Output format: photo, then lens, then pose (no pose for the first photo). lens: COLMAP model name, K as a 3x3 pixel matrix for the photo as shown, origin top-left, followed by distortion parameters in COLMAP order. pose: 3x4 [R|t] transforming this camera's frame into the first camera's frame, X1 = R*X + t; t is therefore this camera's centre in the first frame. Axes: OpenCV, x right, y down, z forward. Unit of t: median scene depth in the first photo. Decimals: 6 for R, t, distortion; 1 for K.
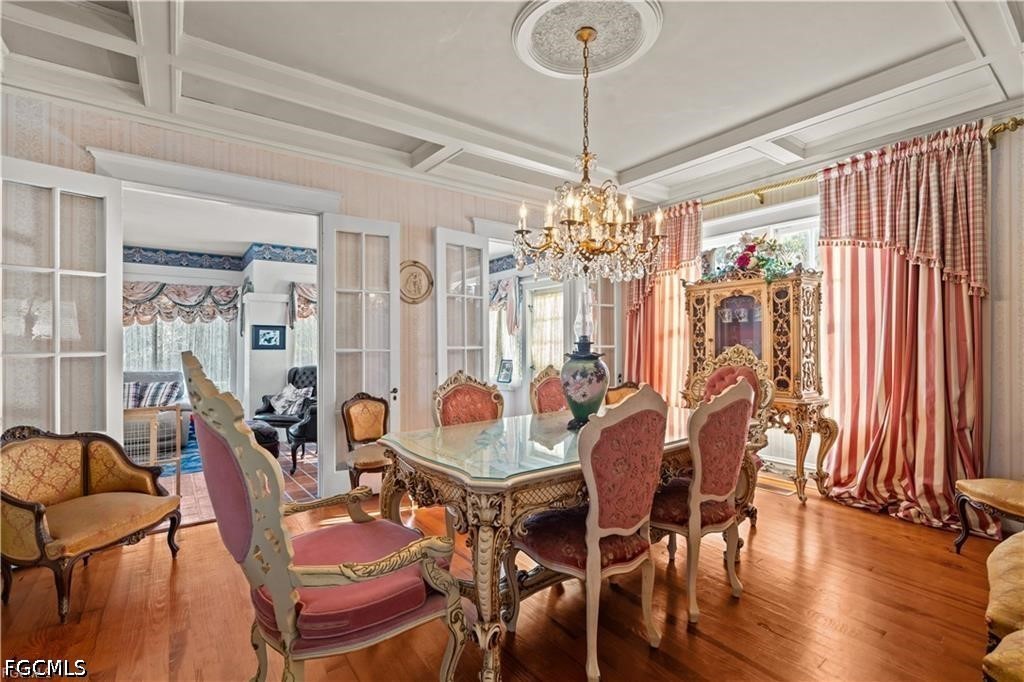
lens RADIAL K [[459.6, 0, 521.2], [0, 459.6, 347.7], [0, 0, 1]] dist [-0.012256, 0.005516]
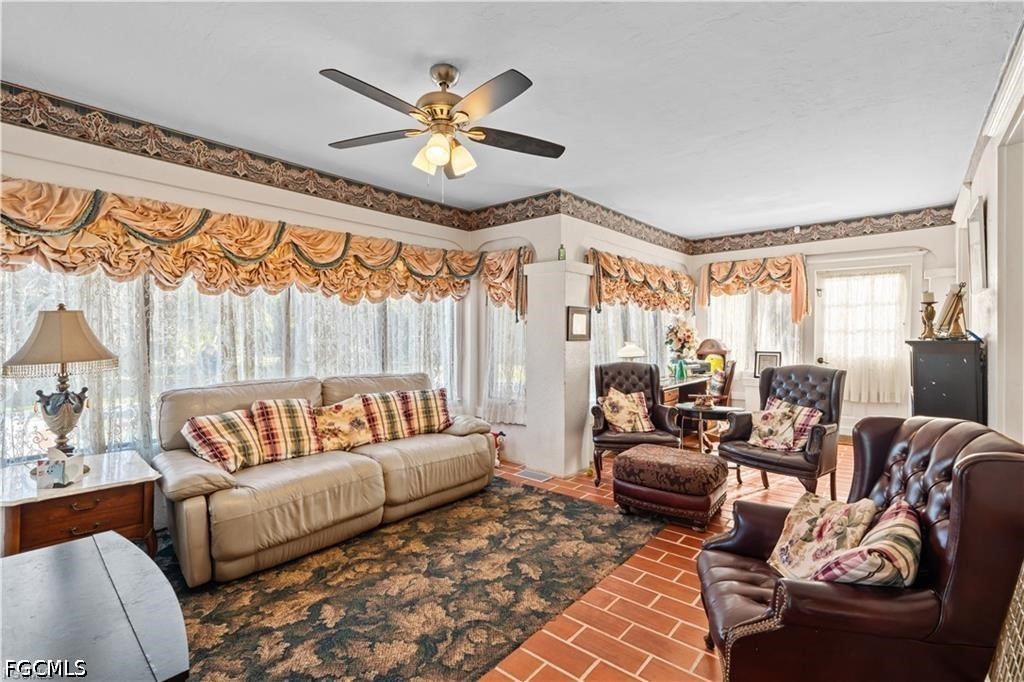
lens RADIAL K [[459.6, 0, 509.7], [0, 459.6, 332.9], [0, 0, 1]] dist [-0.012256, 0.005516]
pose [[0.975906, 0.003140, 0.218170, -0.772591], [-0.003886, 0.999988, 0.002988, -0.010131], [-0.218158, -0.003764, 0.975906, 0.309578]]
